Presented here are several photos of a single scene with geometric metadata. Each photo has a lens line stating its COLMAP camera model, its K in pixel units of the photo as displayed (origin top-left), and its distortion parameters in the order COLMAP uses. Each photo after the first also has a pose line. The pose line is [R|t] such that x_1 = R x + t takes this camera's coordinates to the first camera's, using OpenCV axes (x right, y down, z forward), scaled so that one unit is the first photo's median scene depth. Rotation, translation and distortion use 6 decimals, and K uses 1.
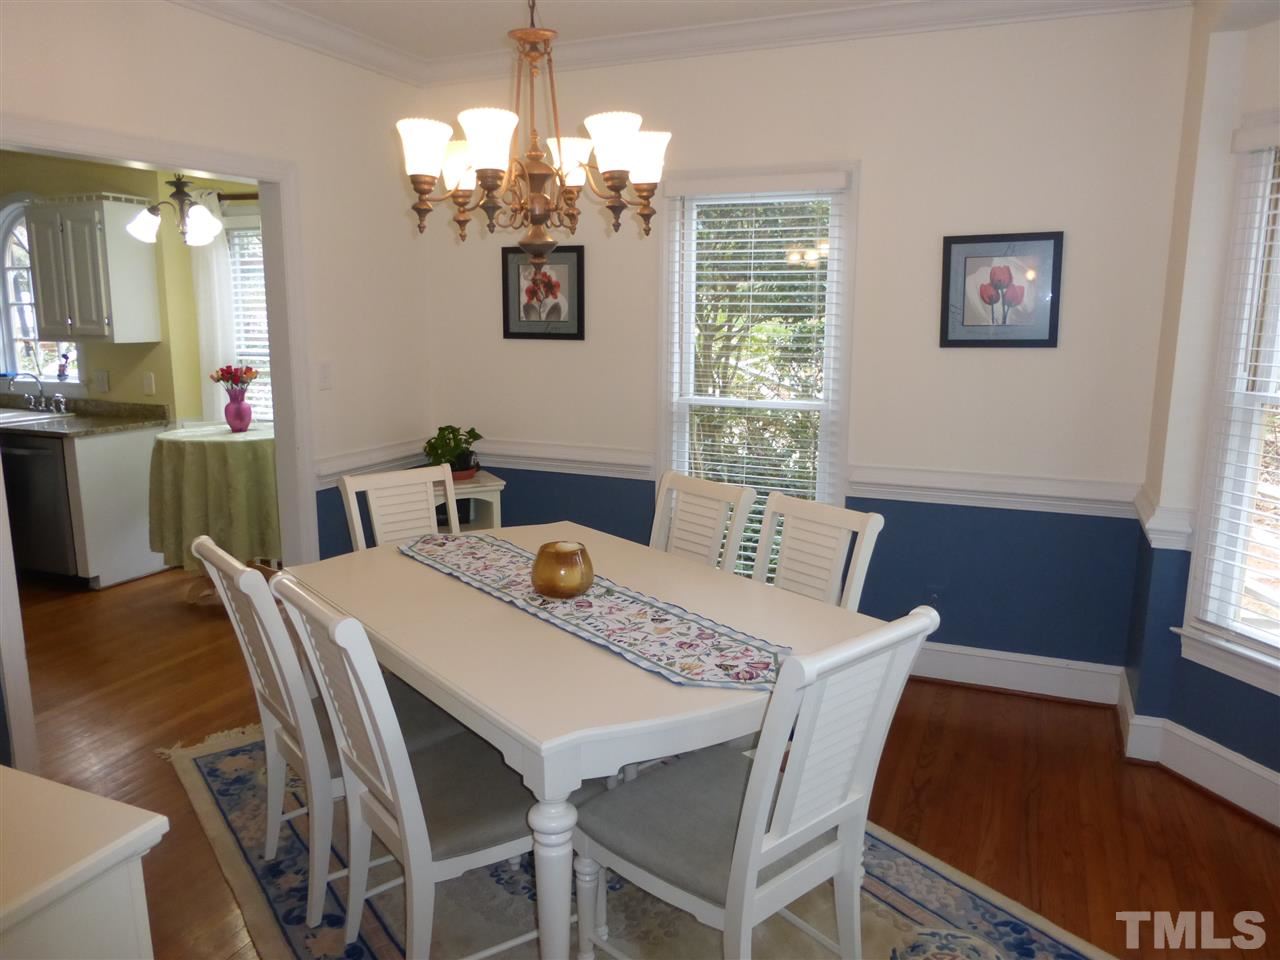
lens RADIAL K [[924.4, 0, 640.0], [0, 924.4, 480.0], [0, 0, 1]] dist [-0.029782, -0.003542]
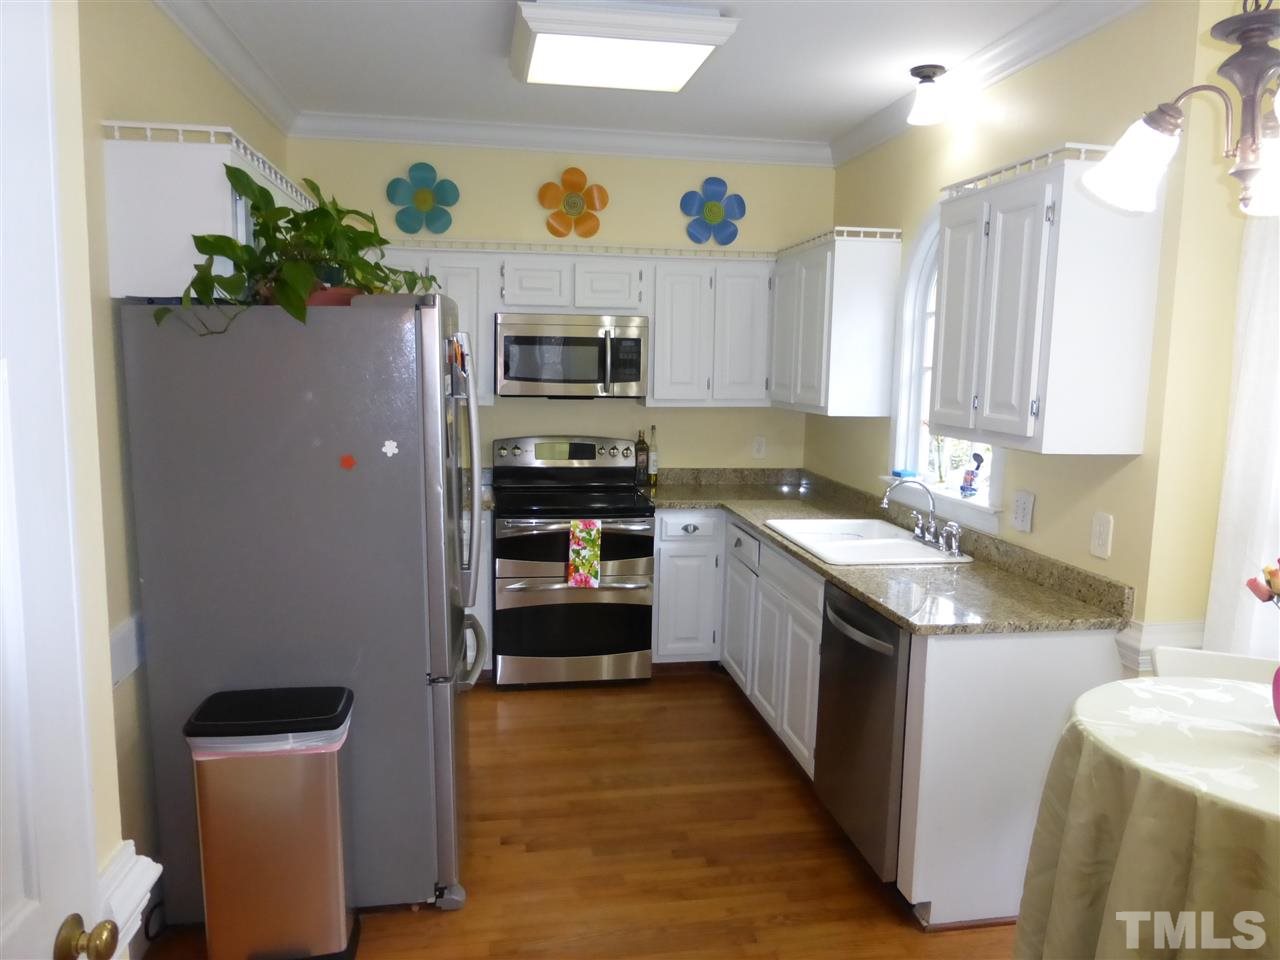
lens RADIAL K [[924.4, 0, 640.0], [0, 924.4, 480.0], [0, 0, 1]] dist [-0.029782, -0.003542]
pose [[0.538294, 0.116991, -0.834597, -0.273953], [-0.171564, 0.984792, 0.027390, -0.109979], [0.825109, 0.128443, 0.550180, 0.543563]]
